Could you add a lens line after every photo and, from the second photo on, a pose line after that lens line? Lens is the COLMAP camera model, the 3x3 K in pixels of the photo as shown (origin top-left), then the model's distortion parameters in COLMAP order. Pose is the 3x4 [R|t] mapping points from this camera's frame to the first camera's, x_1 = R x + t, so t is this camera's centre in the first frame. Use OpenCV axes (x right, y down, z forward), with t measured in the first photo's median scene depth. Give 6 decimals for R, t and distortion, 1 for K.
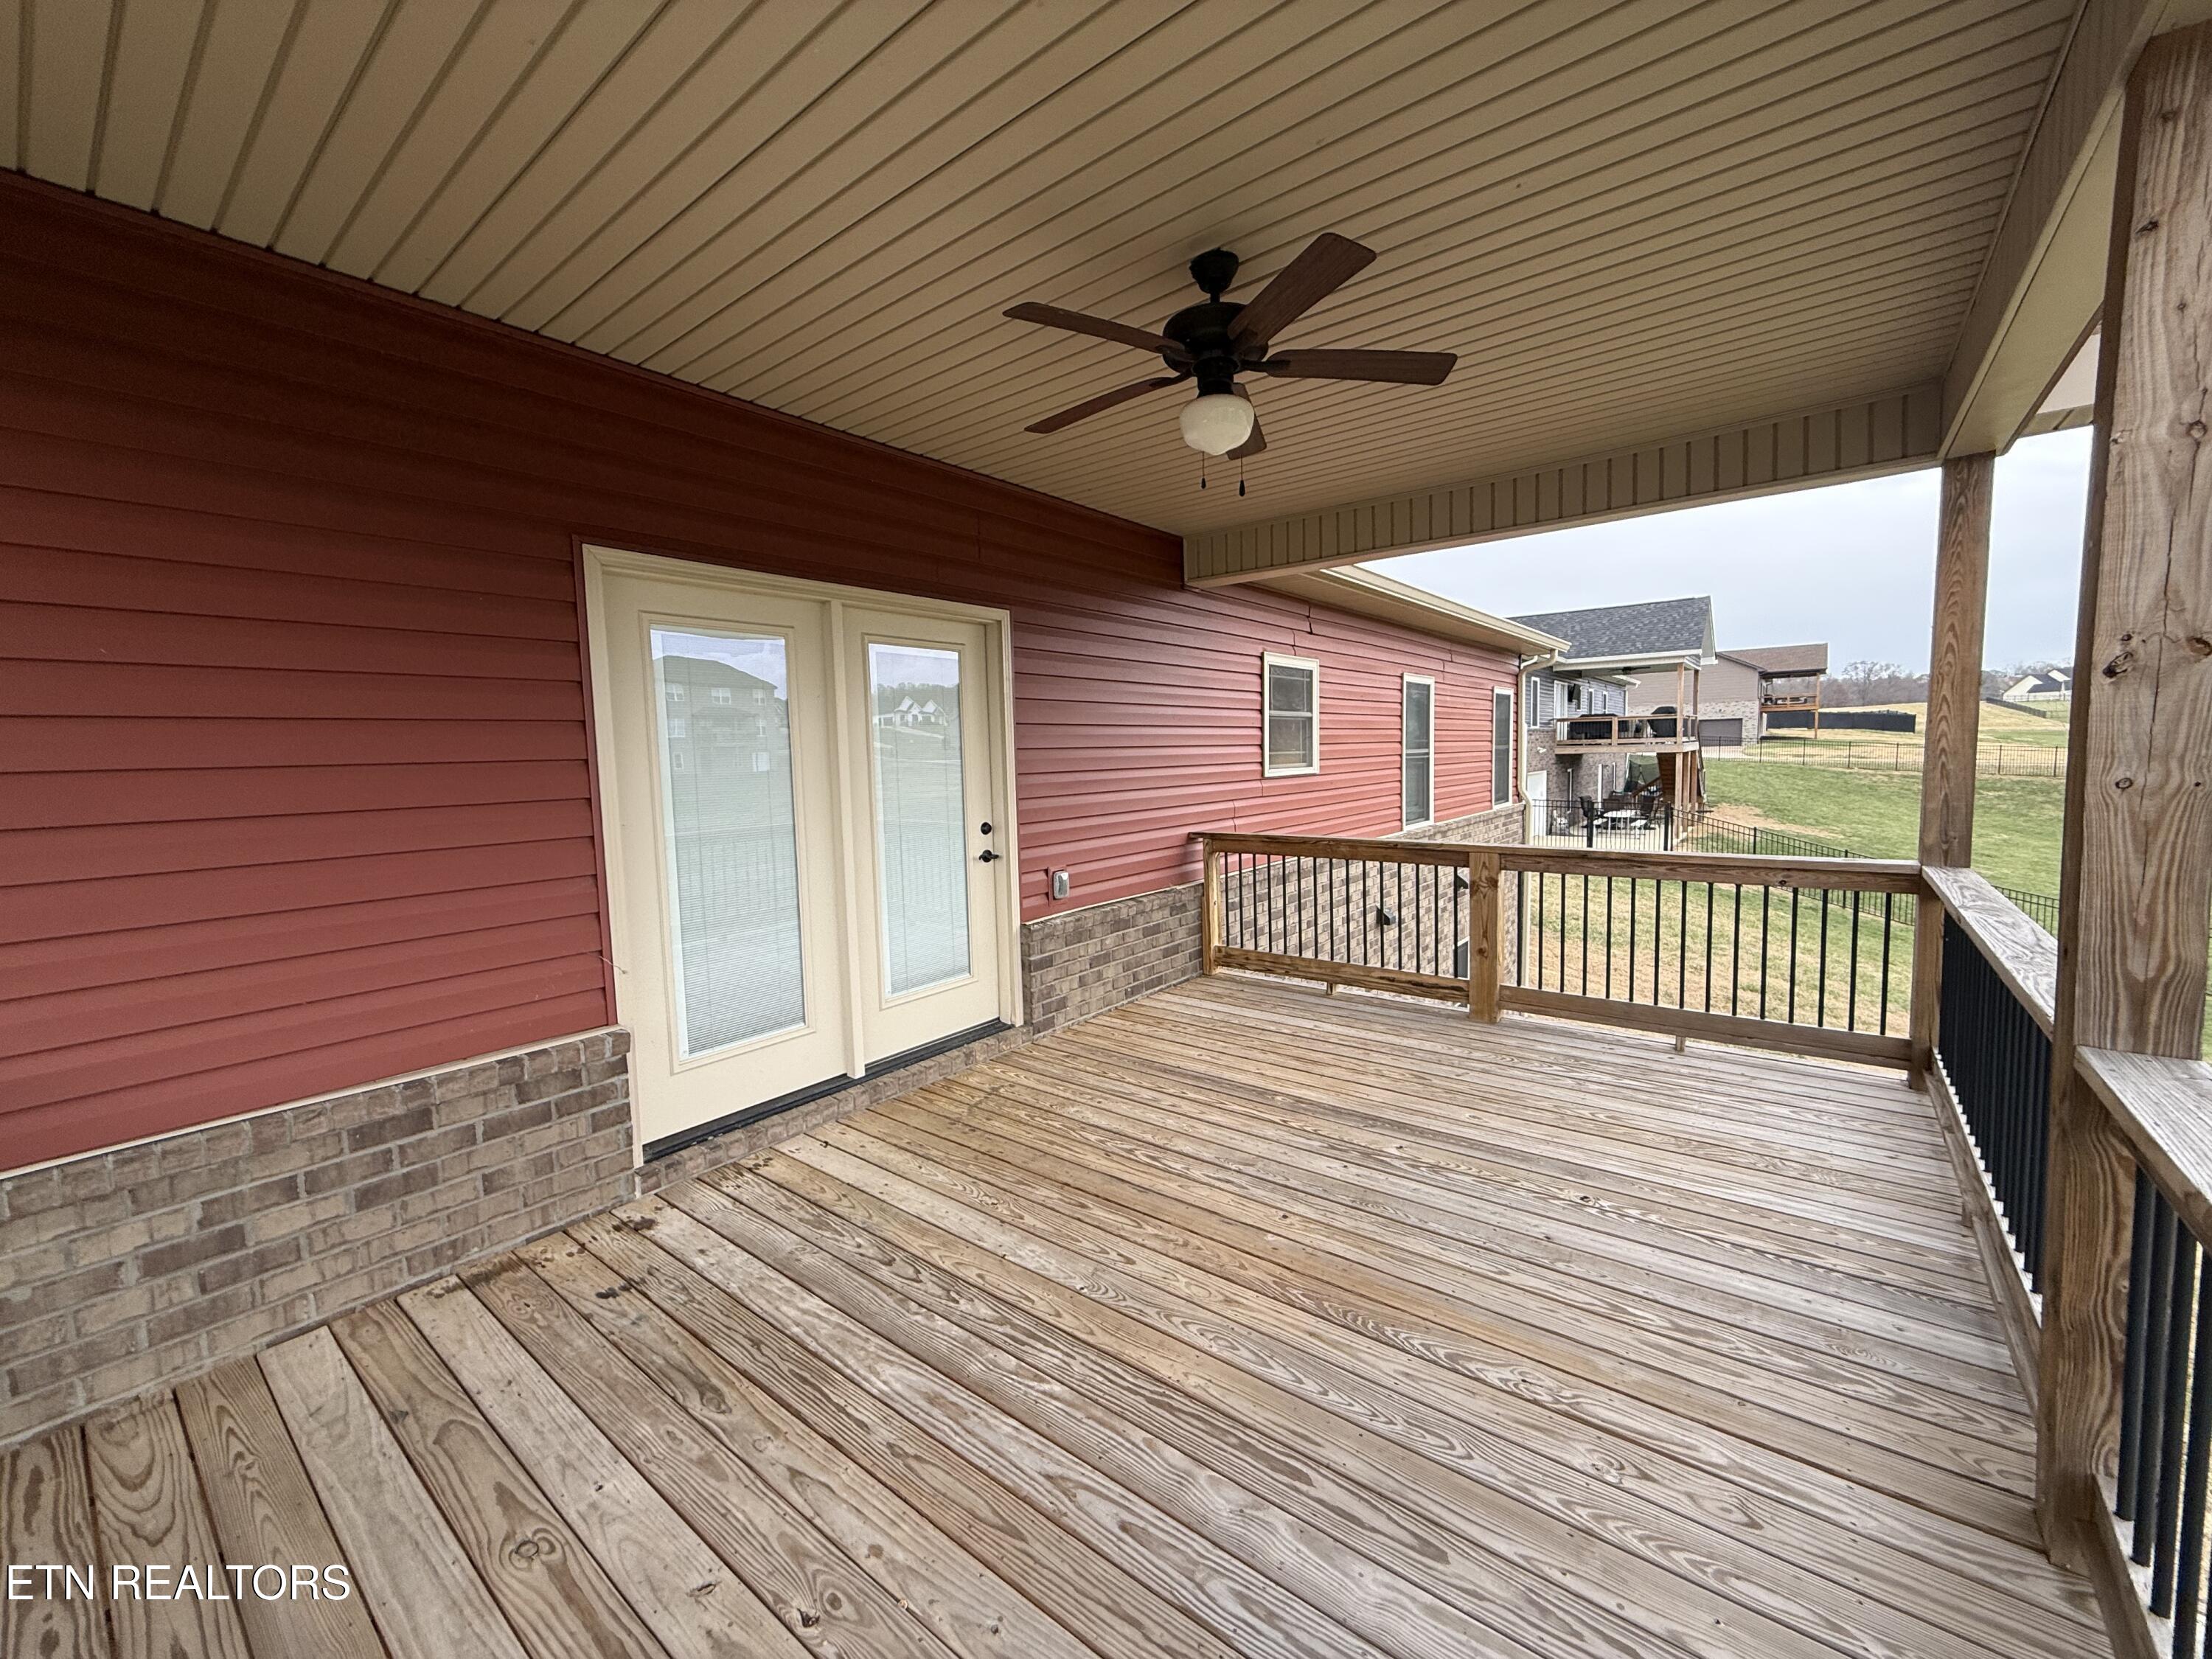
lens RADIAL K [[882.2, 0, 1100.1], [0, 882.2, 827.6], [0, 0, 1]] dist [0.000808, -0.000203]
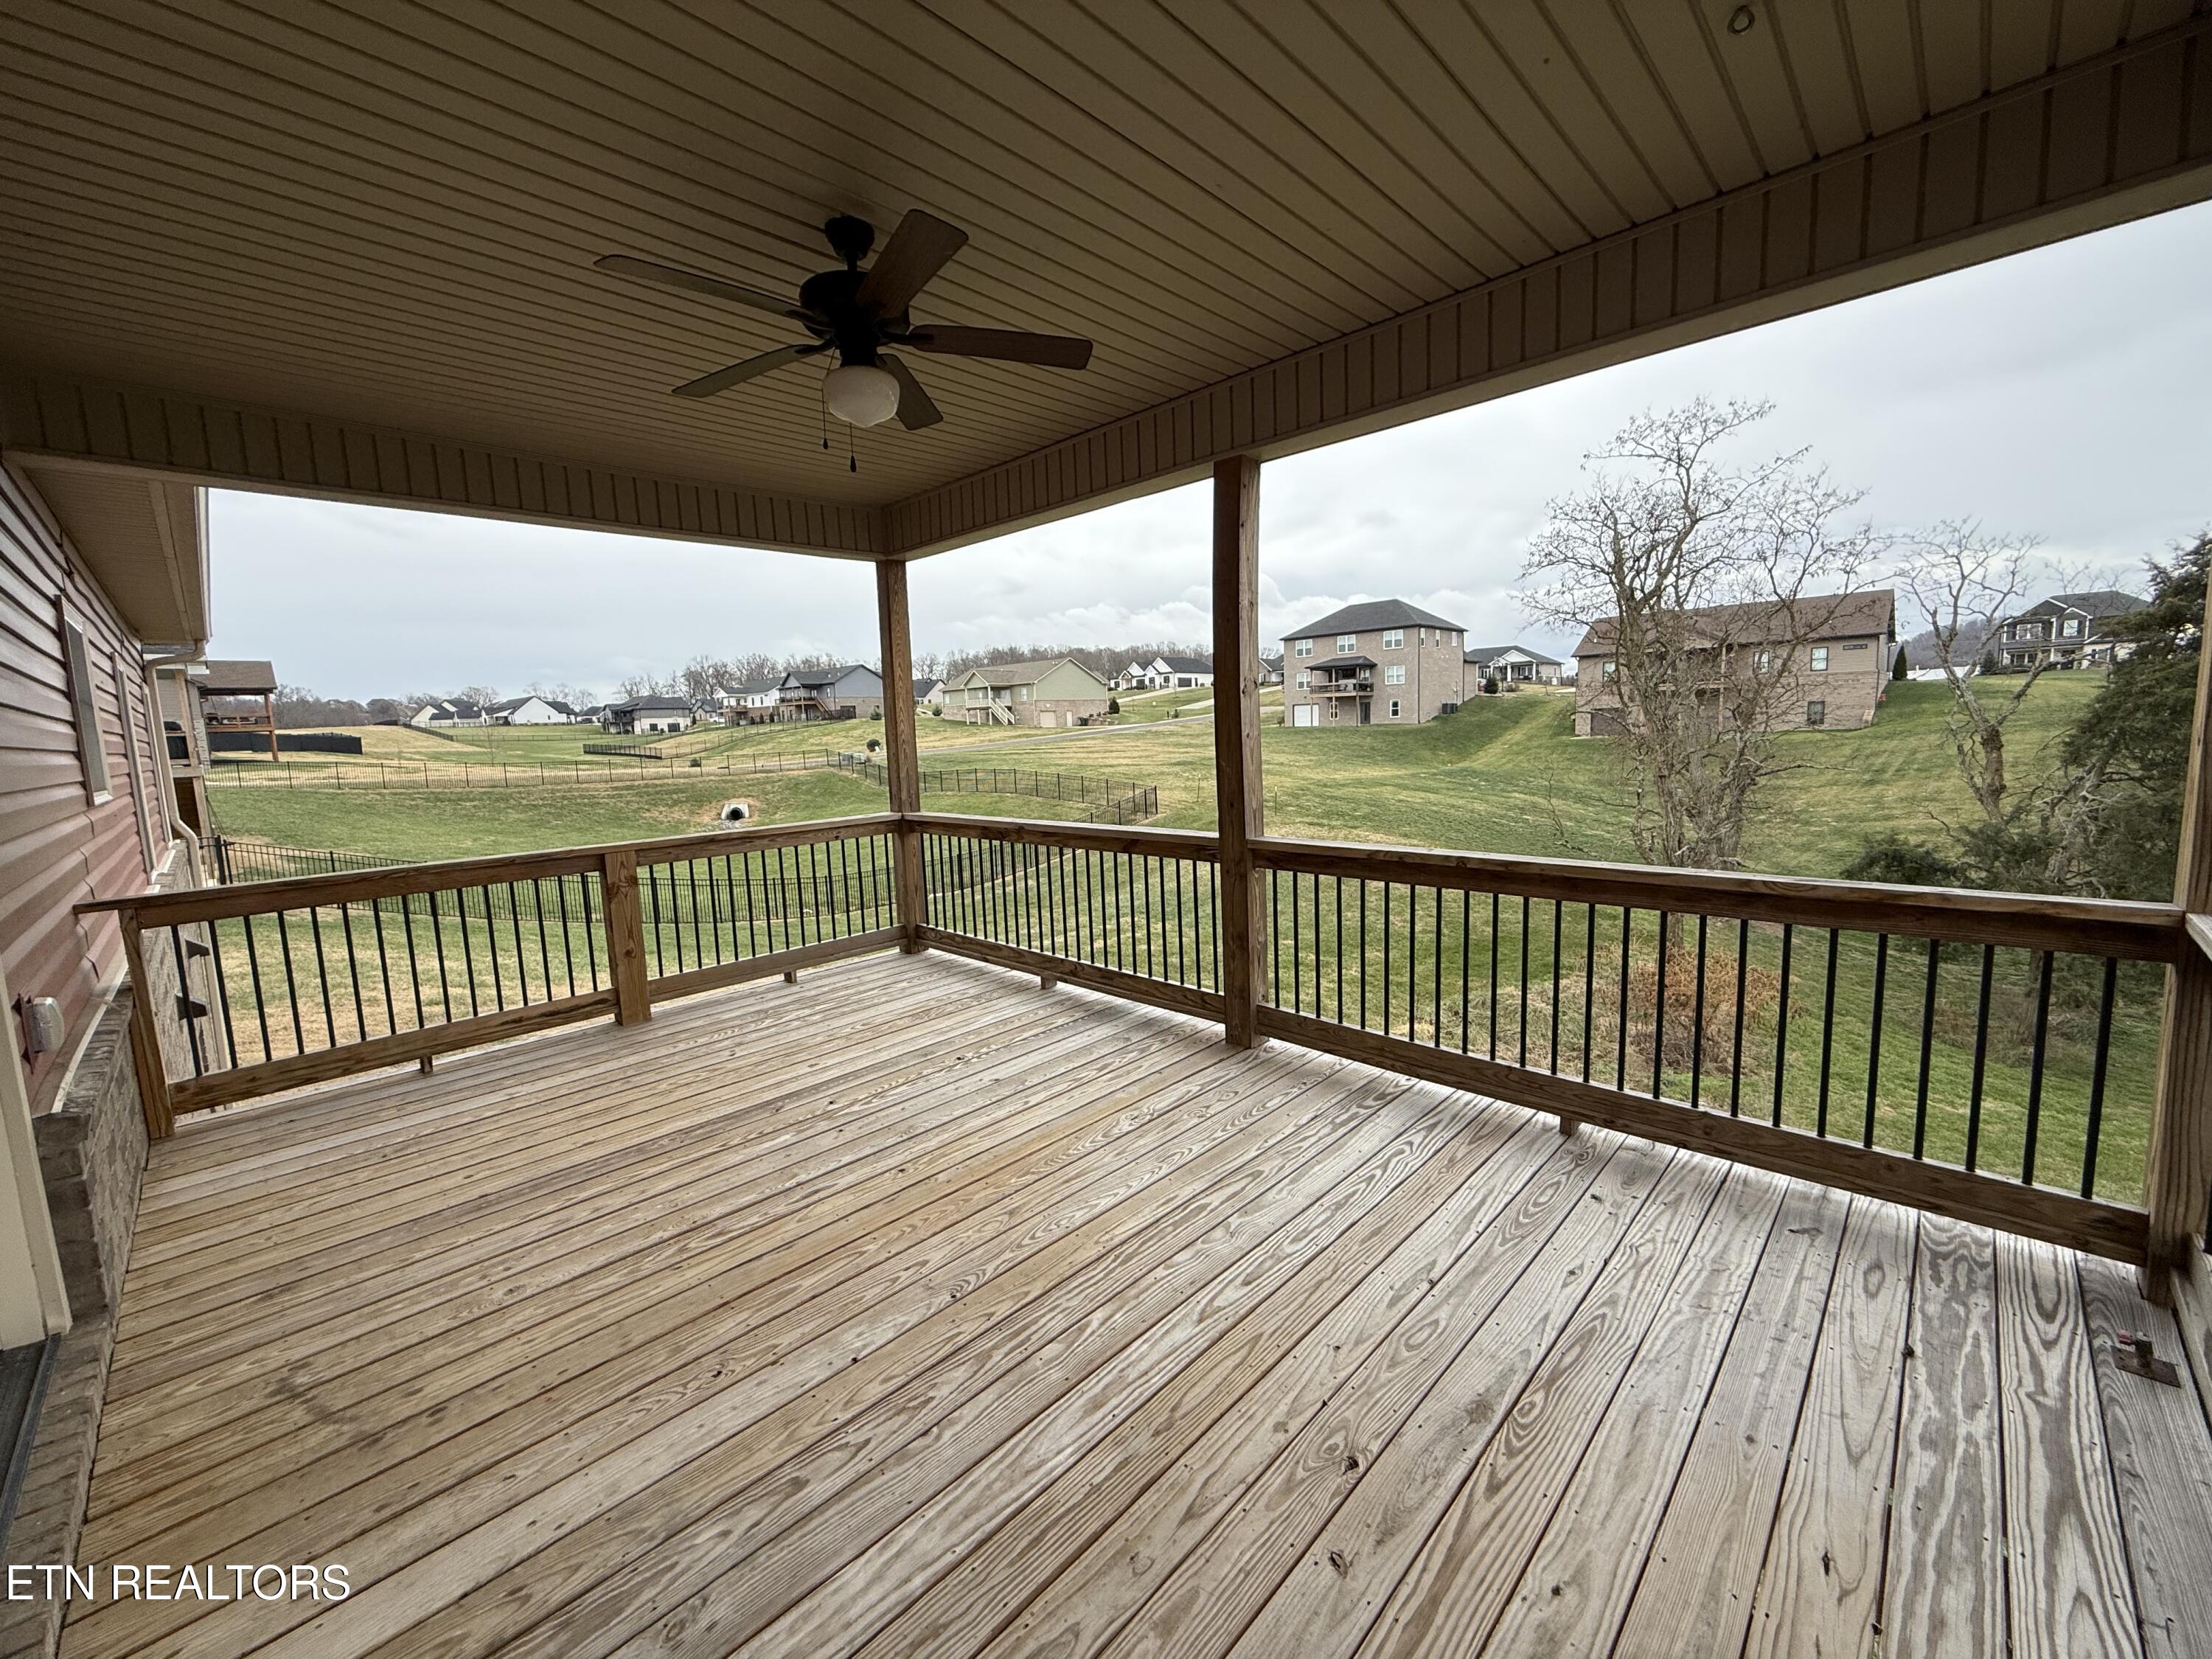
lens RADIAL K [[882.2, 0, 1086.1], [0, 882.2, 831.4], [0, 0, 1]] dist [0.000808, -0.000203]
pose [[0.111954, -0.097145, 0.988954, -0.560015], [0.119544, 0.989299, 0.083645, -0.017314], [-0.986497, 0.108859, 0.122370, 0.439865]]
